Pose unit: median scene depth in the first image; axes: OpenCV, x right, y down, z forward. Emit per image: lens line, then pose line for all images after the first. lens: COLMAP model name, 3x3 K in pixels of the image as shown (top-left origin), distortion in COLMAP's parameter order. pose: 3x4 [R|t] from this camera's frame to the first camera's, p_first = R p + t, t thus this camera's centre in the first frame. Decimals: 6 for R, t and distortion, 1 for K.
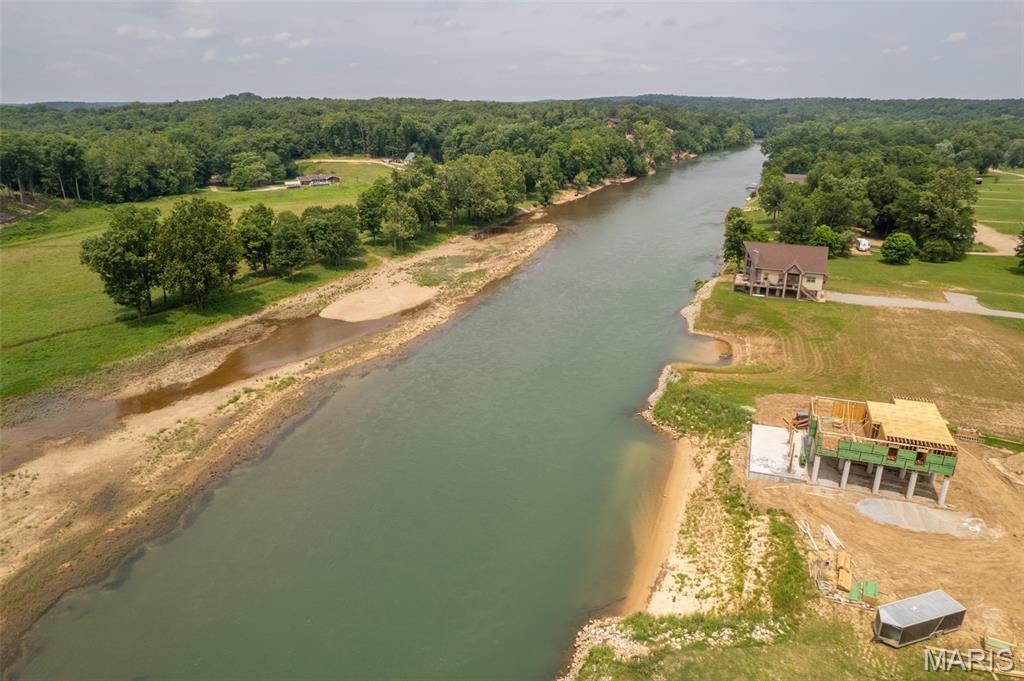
lens RADIAL K [[655.2, 0, 513.1], [0, 655.2, 337.8], [0, 0, 1]] dist [-0.083648, 0.079507]
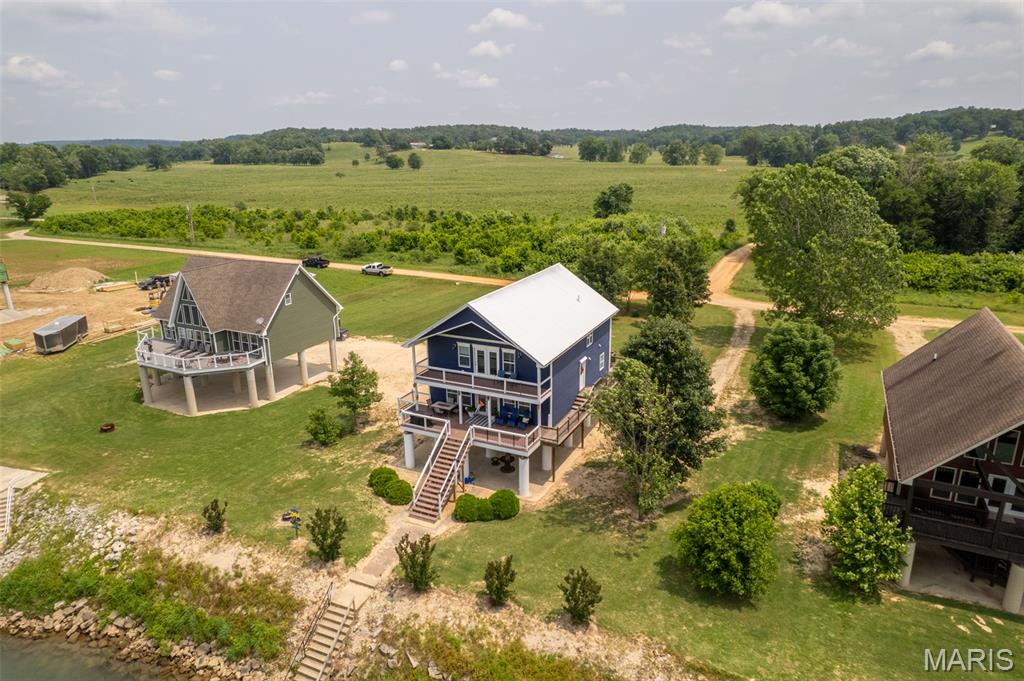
lens RADIAL K [[655.2, 0, 513.1], [0, 655.2, 337.8], [0, 0, 1]] dist [-0.083648, 0.079507]
pose [[0.076042, -0.271785, 0.959349, -0.199633], [0.347939, 0.908889, 0.229911, 0.175387], [-0.934428, 0.316312, 0.163678, -0.017813]]
